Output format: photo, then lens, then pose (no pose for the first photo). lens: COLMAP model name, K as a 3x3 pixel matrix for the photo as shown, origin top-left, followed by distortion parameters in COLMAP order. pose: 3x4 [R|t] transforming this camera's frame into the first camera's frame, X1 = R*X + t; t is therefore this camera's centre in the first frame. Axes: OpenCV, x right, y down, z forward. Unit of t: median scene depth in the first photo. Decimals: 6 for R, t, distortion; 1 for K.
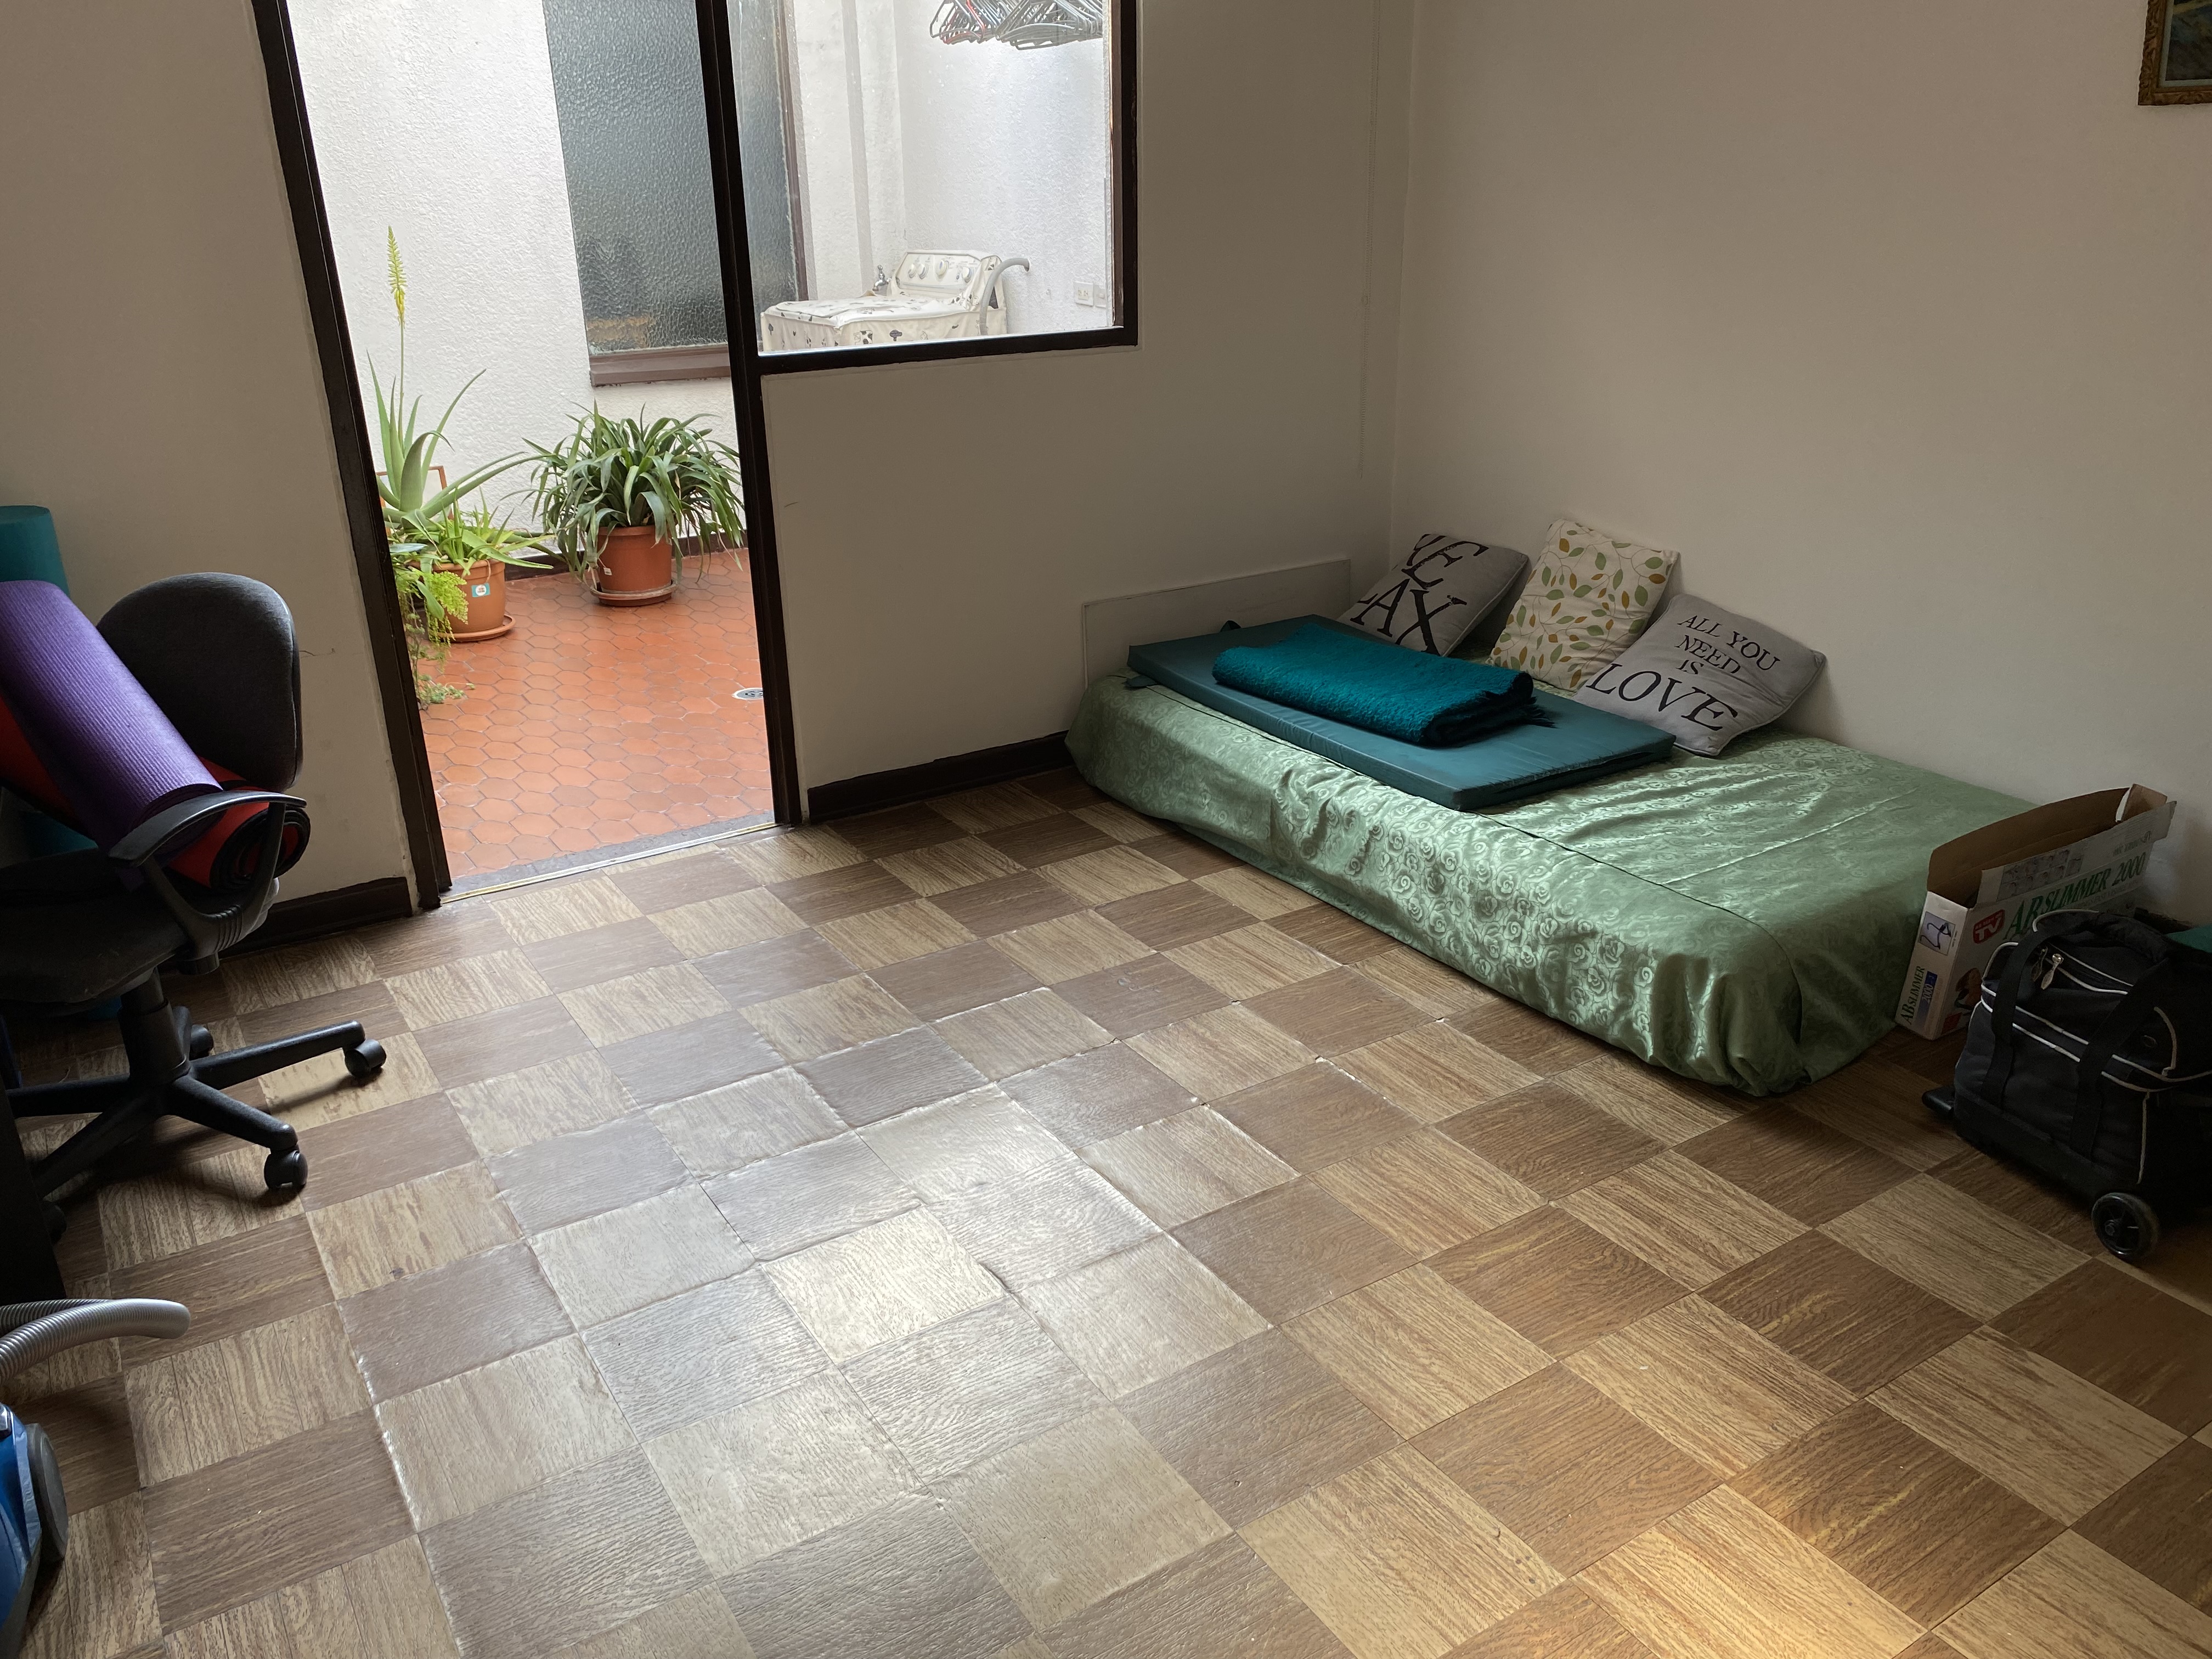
lens RADIAL K [[1681.2, 0, 1119.4], [0, 1681.2, 839.9], [0, 0, 1]] dist [-0.013749, -0.016586]
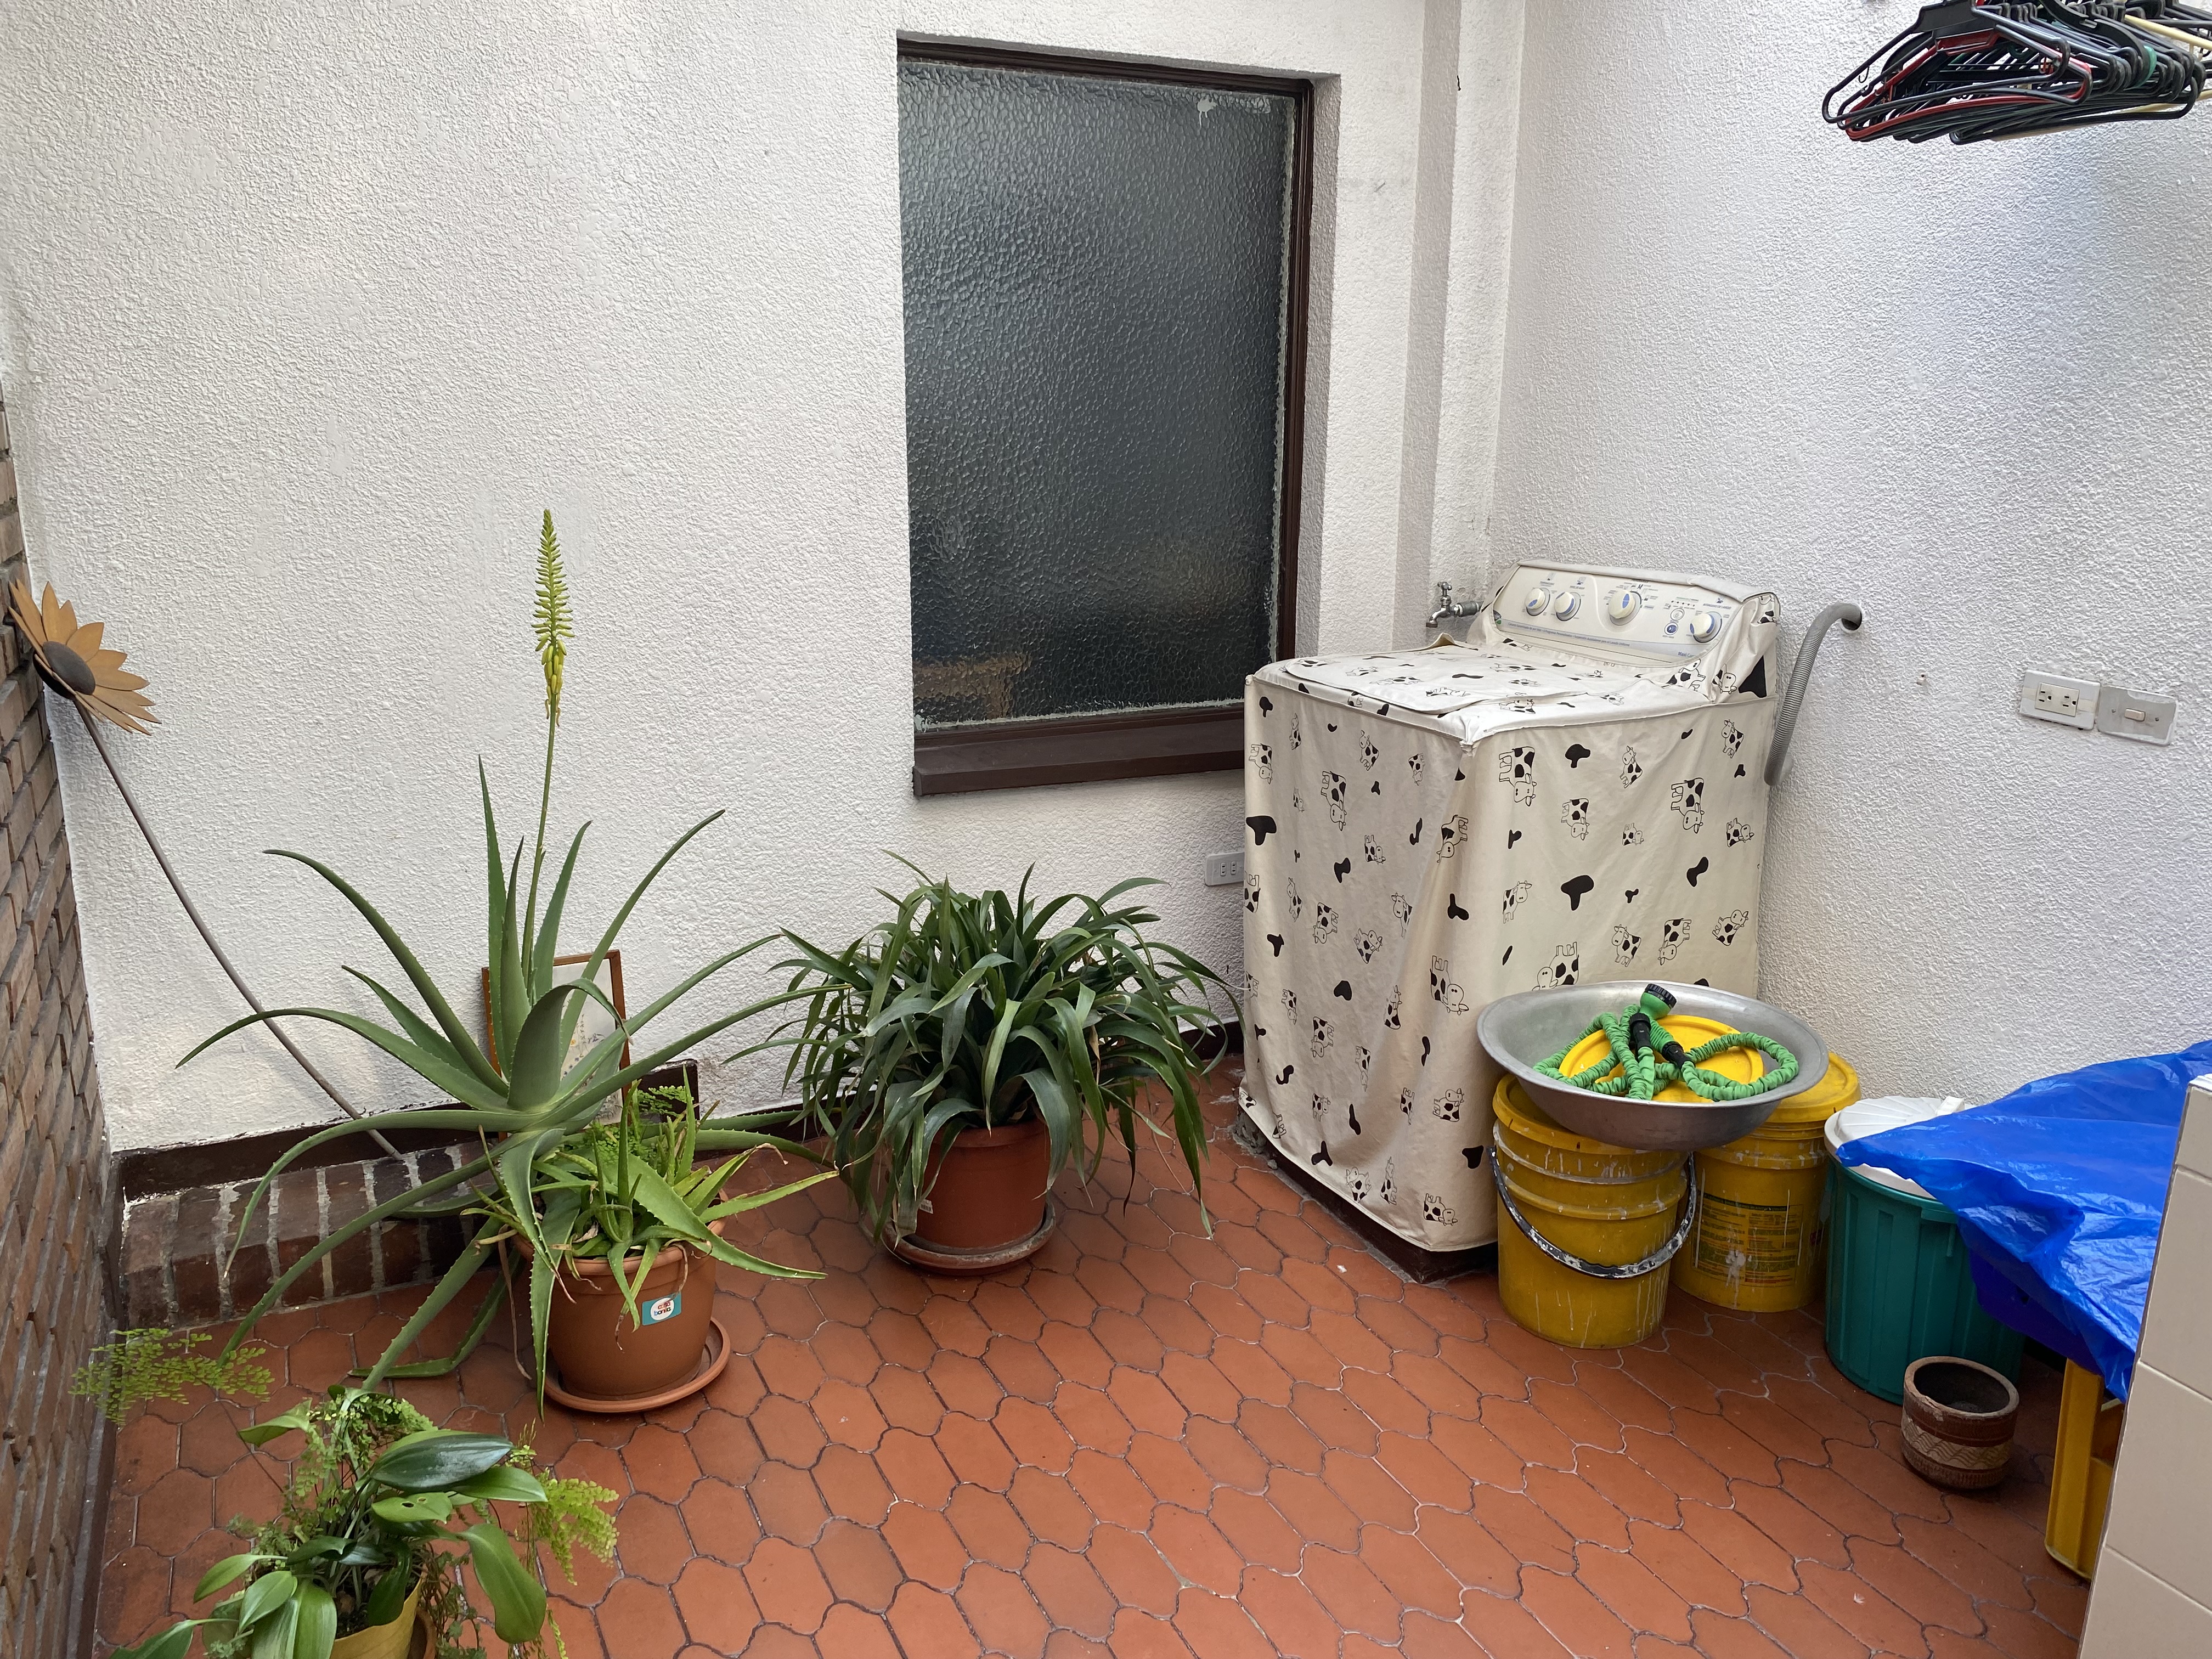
lens RADIAL K [[1681.2, 0, 1096.9], [0, 1681.2, 819.3], [0, 0, 1]] dist [-0.013749, -0.016586]
pose [[0.991265, 0.053575, -0.120514, -0.207637], [-0.069125, 0.989259, -0.128794, -0.212802], [0.112319, 0.136000, 0.984321, 0.524115]]
